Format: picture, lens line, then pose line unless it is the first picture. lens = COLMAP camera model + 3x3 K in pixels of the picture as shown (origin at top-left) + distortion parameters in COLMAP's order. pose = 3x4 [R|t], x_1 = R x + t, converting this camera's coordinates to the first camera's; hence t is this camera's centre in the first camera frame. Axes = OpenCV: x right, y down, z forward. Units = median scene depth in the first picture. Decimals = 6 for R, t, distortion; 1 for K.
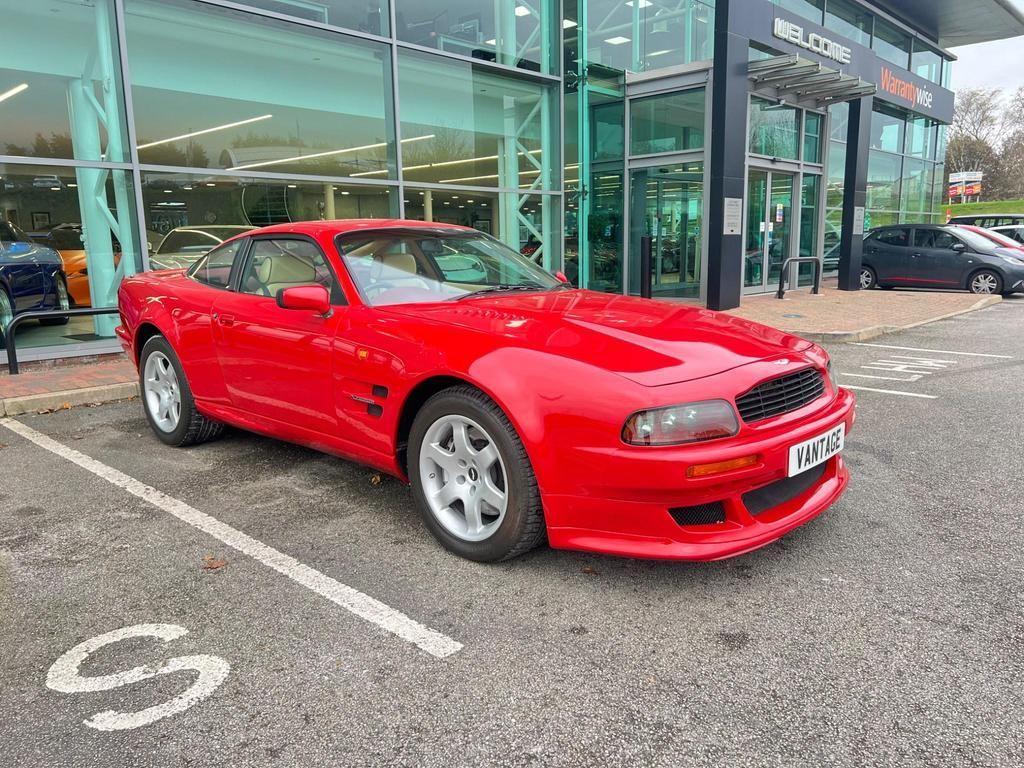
lens RADIAL K [[770.4, 0, 516.1], [0, 770.4, 384.6], [0, 0, 1]] dist [0.054218, -0.058269]
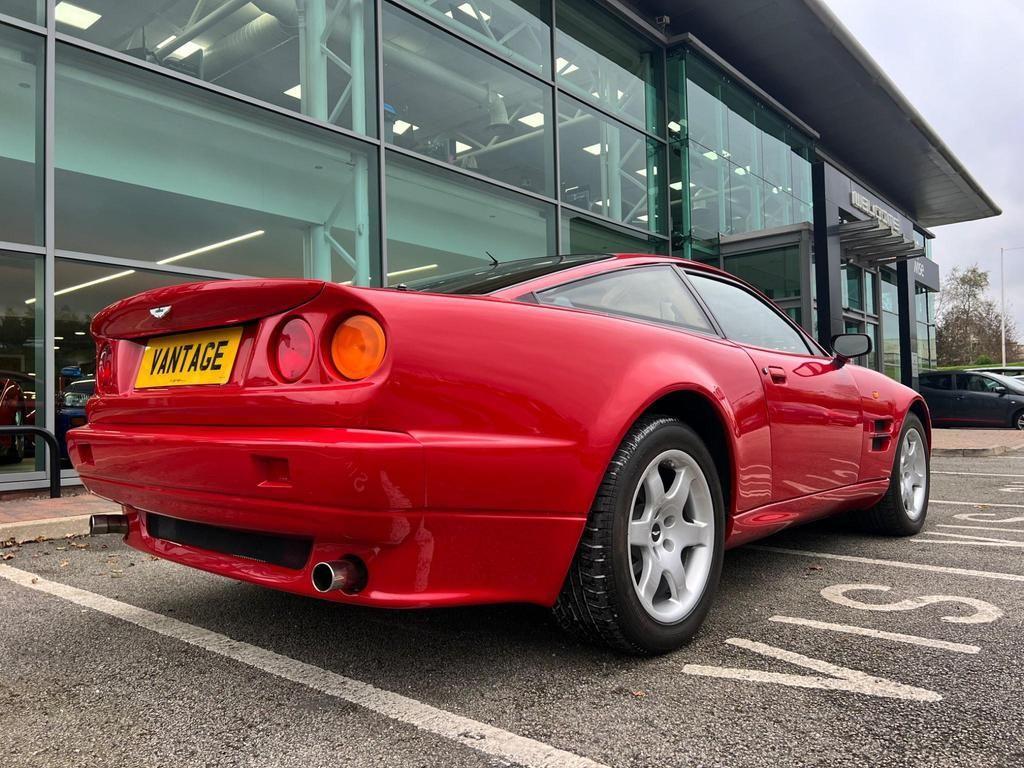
lens RADIAL K [[770.4, 0, 521.2], [0, 770.4, 384.2], [0, 0, 1]] dist [0.054218, -0.058269]
pose [[0.998149, -0.003014, 0.060748, -0.356433], [0.016066, 0.976363, -0.215541, 0.087229], [-0.058663, 0.216118, 0.974603, -0.073183]]
